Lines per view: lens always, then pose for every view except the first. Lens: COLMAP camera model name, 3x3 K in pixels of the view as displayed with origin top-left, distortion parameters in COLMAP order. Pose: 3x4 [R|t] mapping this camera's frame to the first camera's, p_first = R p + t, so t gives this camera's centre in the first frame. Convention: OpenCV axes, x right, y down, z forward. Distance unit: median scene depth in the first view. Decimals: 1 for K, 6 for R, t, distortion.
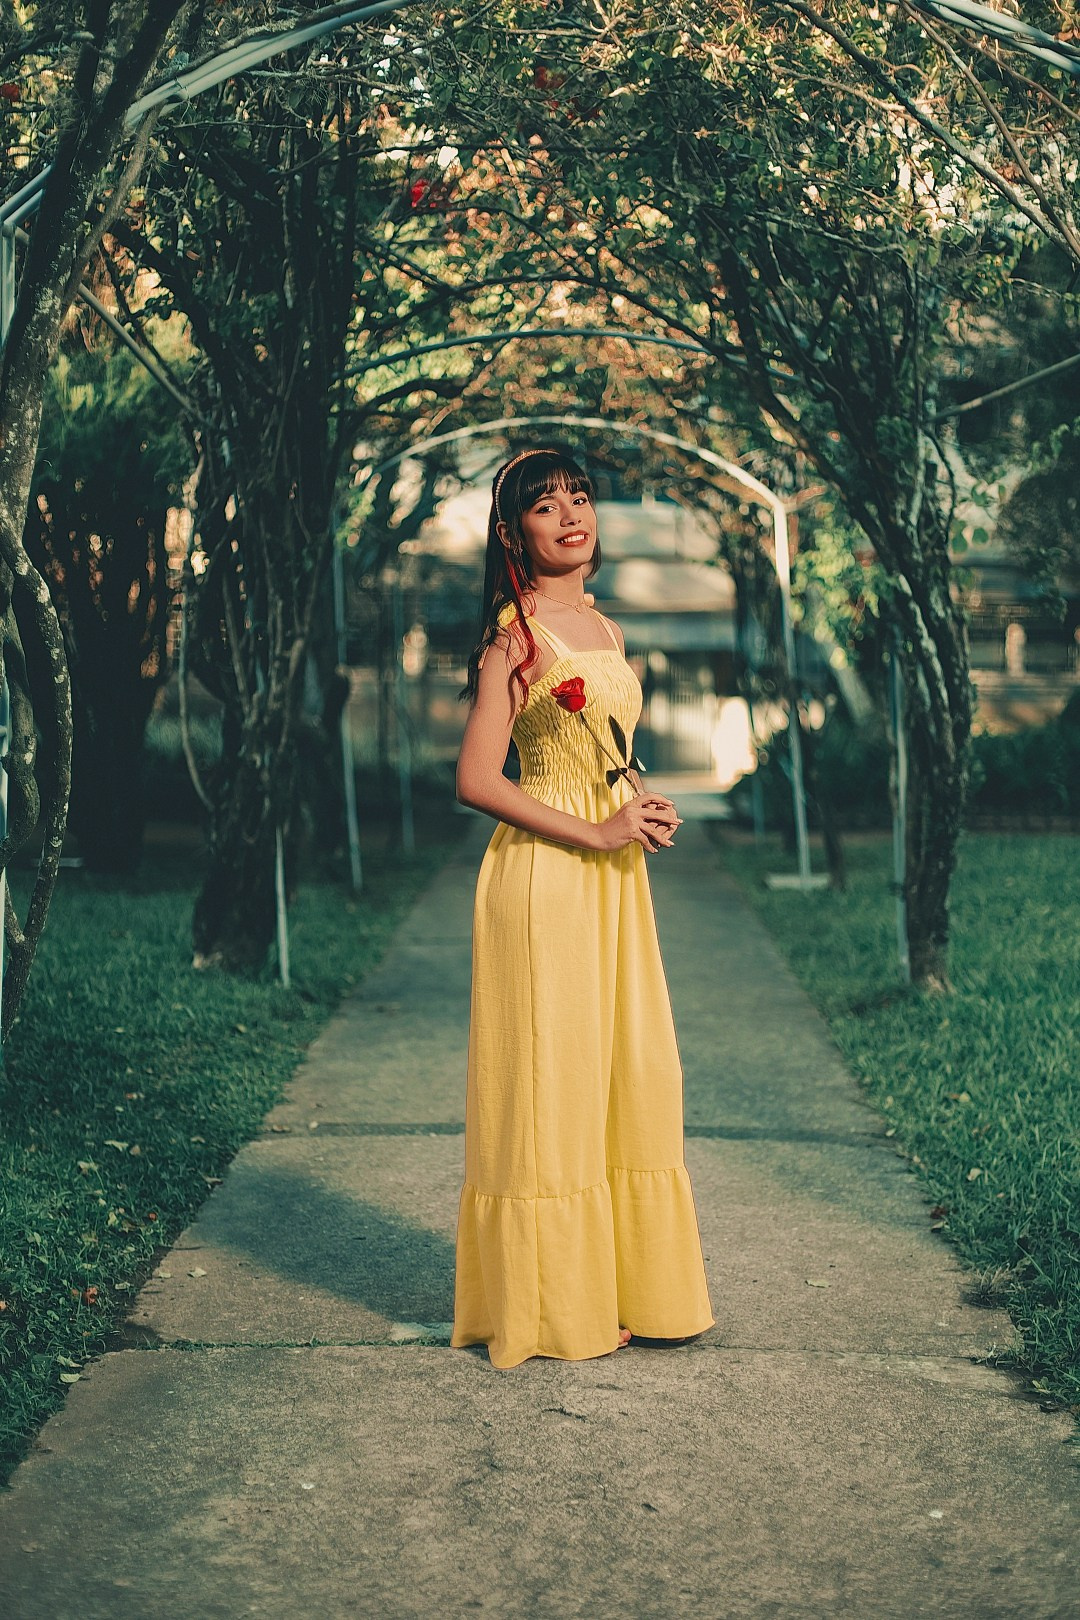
lens RADIAL K [[2366.1, 0, 538.5], [0, 2366.1, 798.1], [0, 0, 1]] dist [-0.069318, 0.041871]
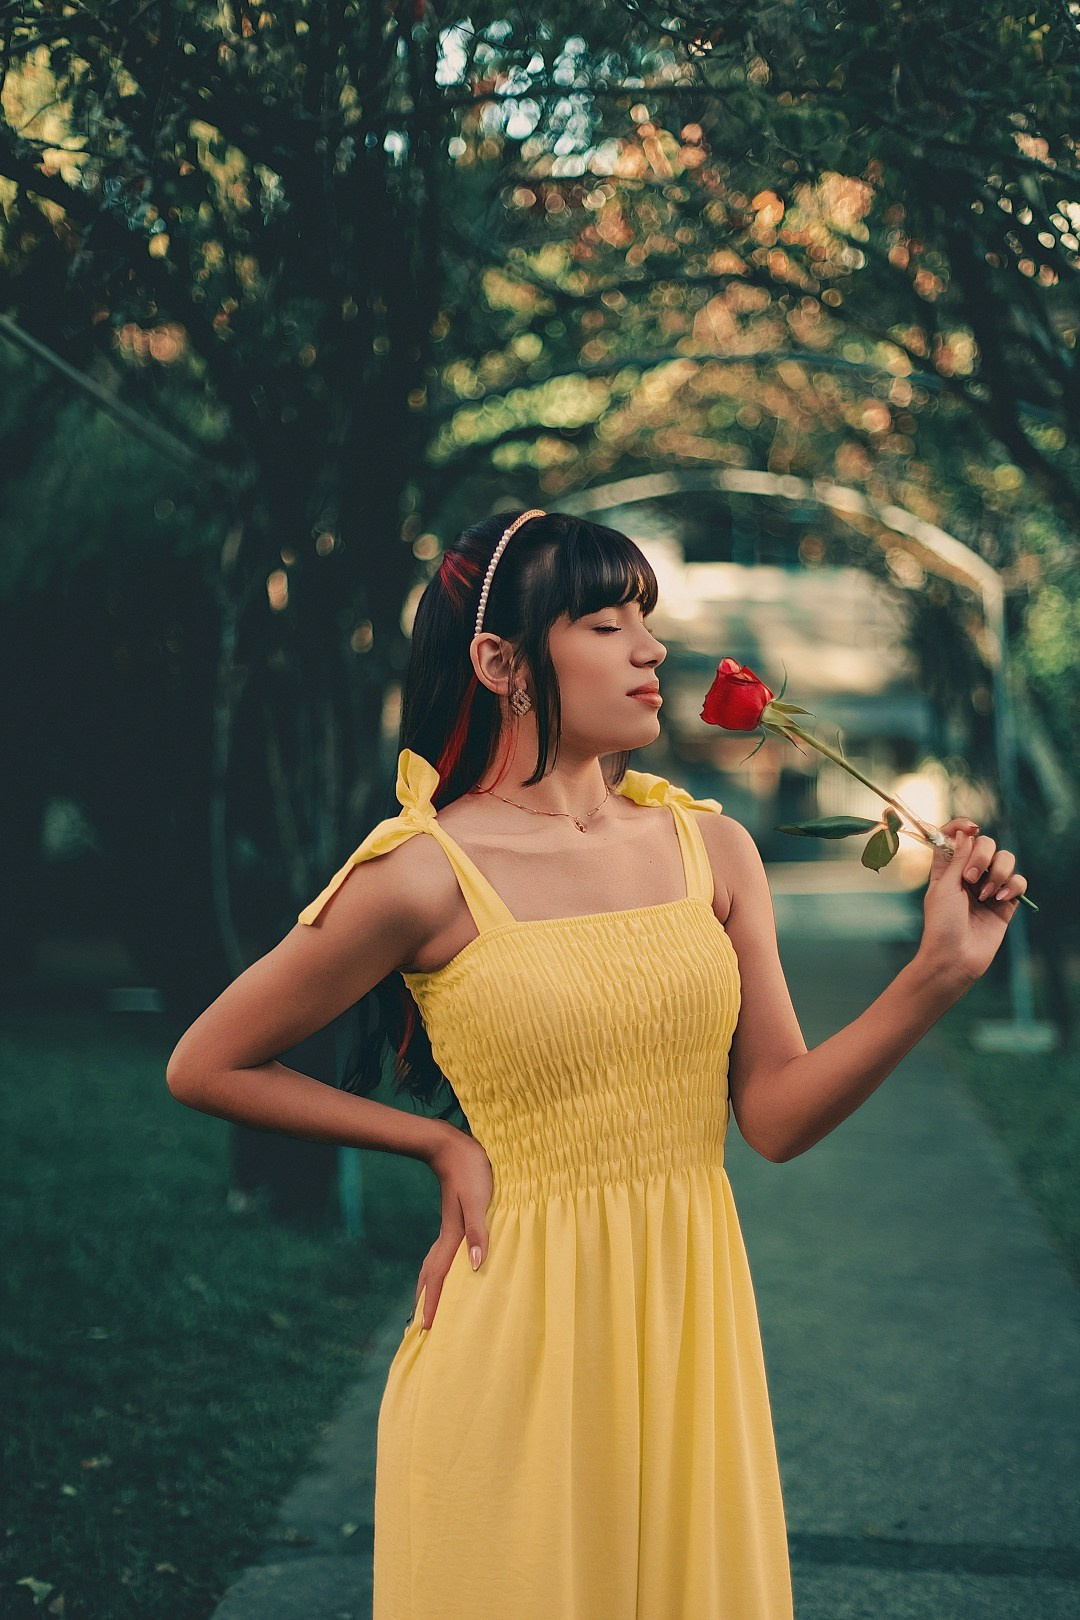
lens RADIAL K [[2366.1, 0, 538.5], [0, 2366.1, 798.1], [0, 0, 1]] dist [-0.069318, 0.041871]
pose [[0.997572, 0.001050, -0.069637, 0.003567], [-0.003008, 0.999603, -0.028017, -0.042606], [0.069580, 0.028158, 0.997179, 0.290897]]
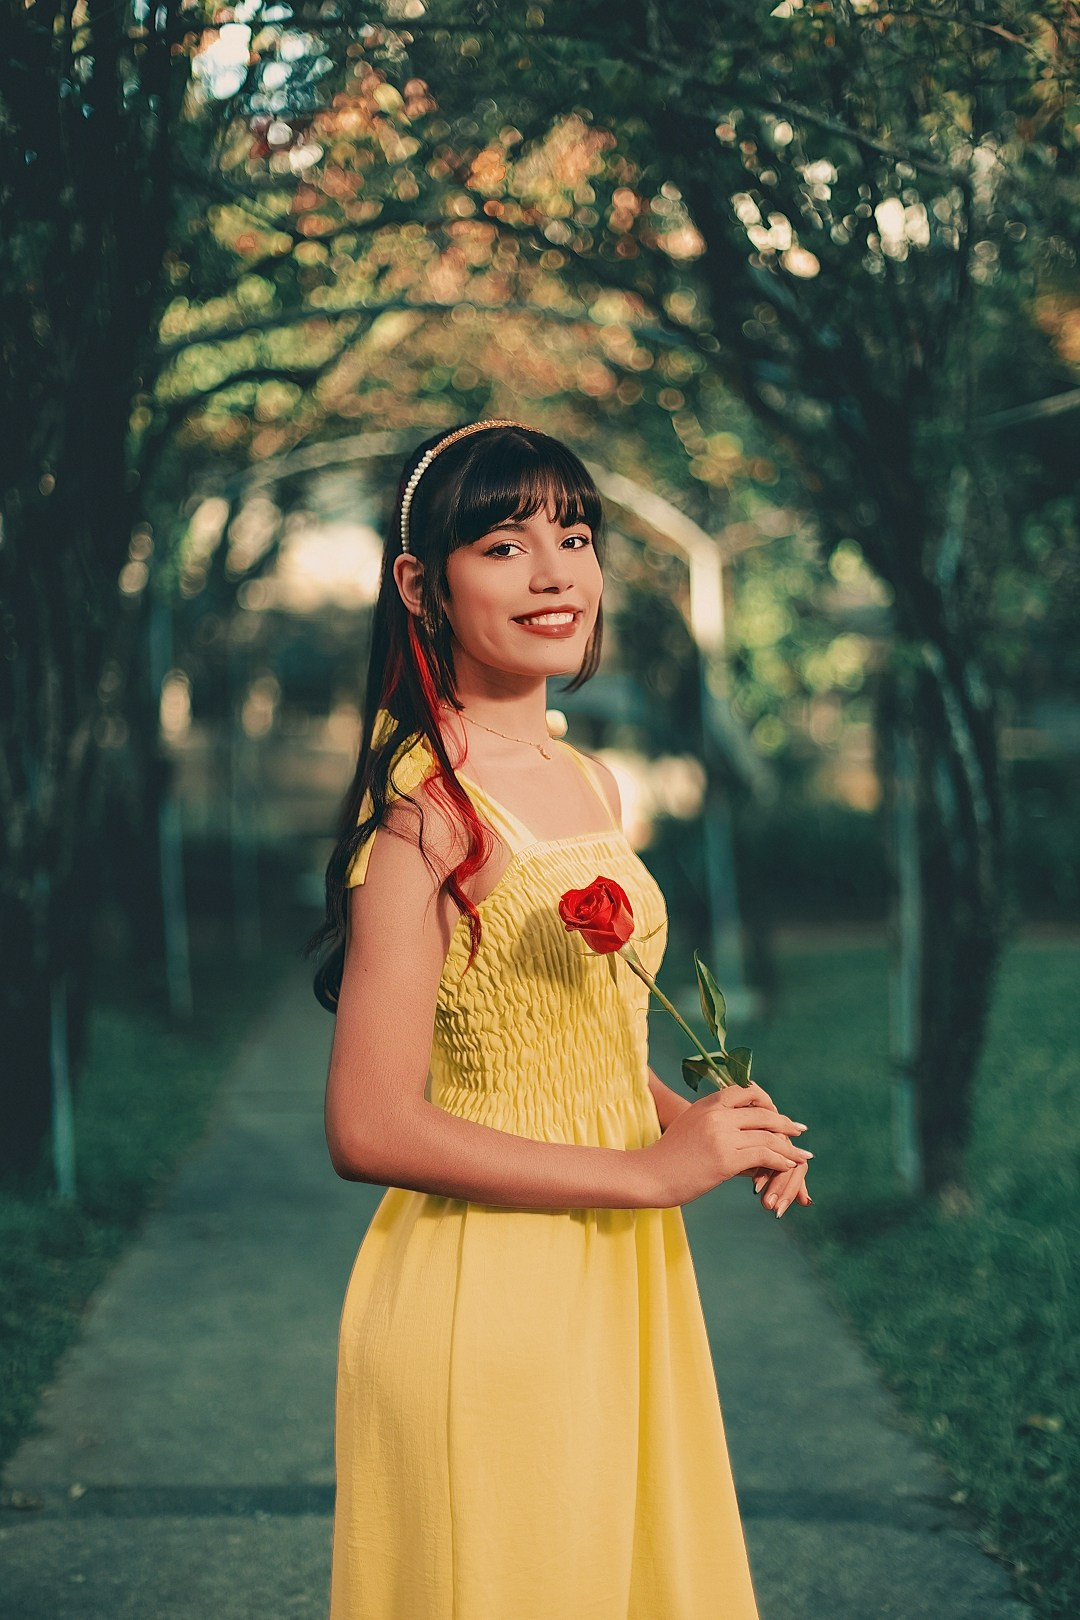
lens RADIAL K [[2363.0, 0, 540.0], [0, 2363.0, 810.0], [0, 0, 1]] dist [-0.052370, -0.006027]
pose [[0.997861, 0.010662, 0.064501, -0.010755], [-0.009618, 0.999818, -0.016486, -0.032880], [-0.064665, 0.015830, 0.997781, 0.302204]]
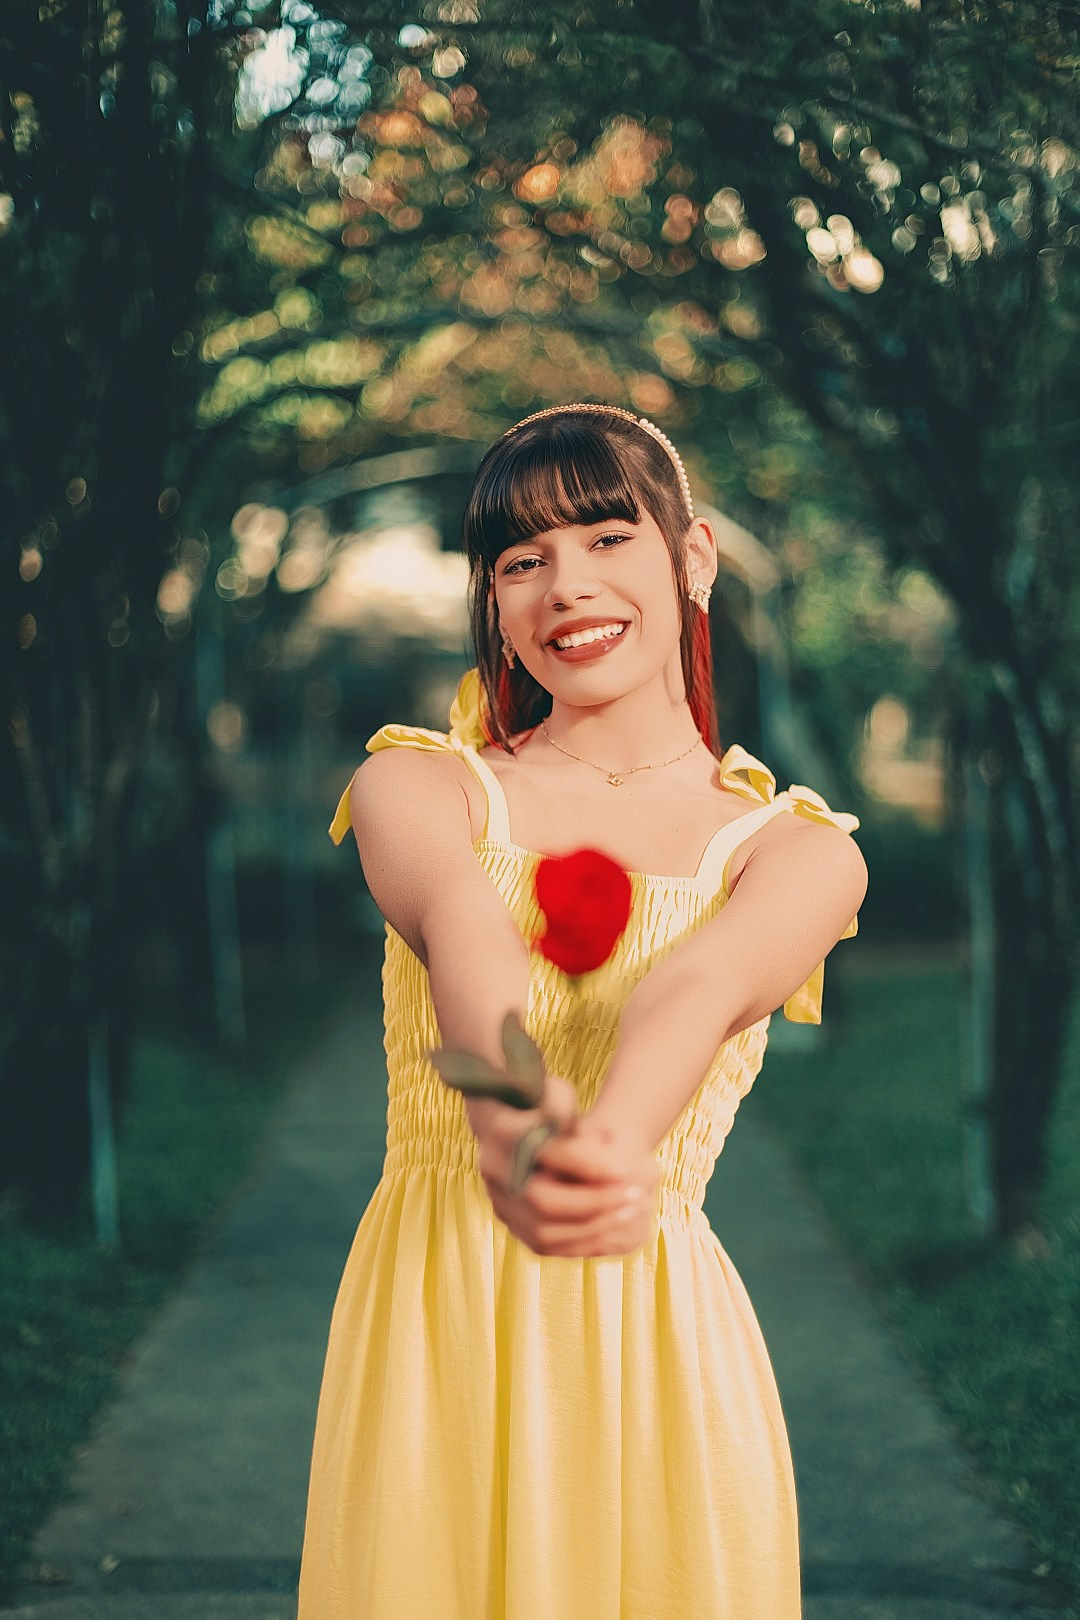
lens RADIAL K [[2366.1, 0, 538.5], [0, 2366.1, 798.1], [0, 0, 1]] dist [-0.069318, 0.041871]
pose [[0.999261, 0.005335, 0.038069, -0.007104], [-0.004253, 0.999586, -0.028456, -0.037325], [-0.038205, 0.028273, 0.998870, 0.330745]]
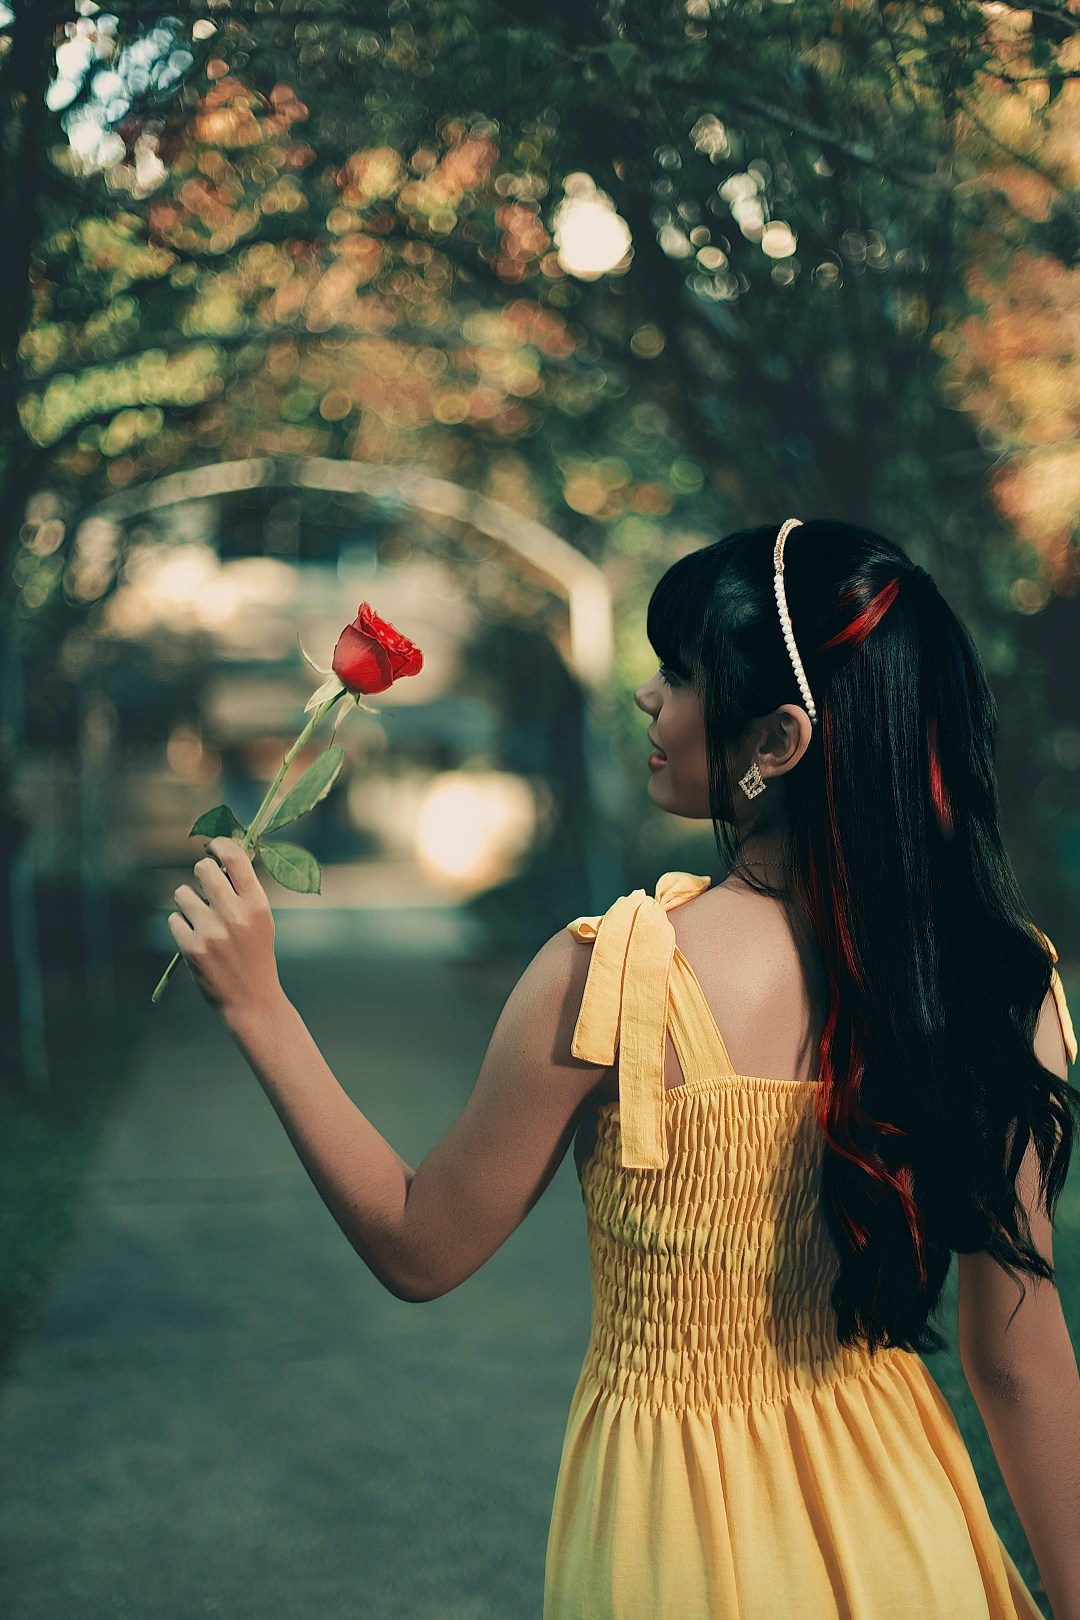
lens RADIAL K [[2363.0, 0, 540.0], [0, 2363.0, 810.0], [0, 0, 1]] dist [-0.052370, -0.006027]
pose [[0.990726, -0.003648, 0.135827, -0.031748], [0.006521, 0.999764, -0.020713, -0.055243], [-0.135719, 0.021407, 0.990516, 0.381342]]
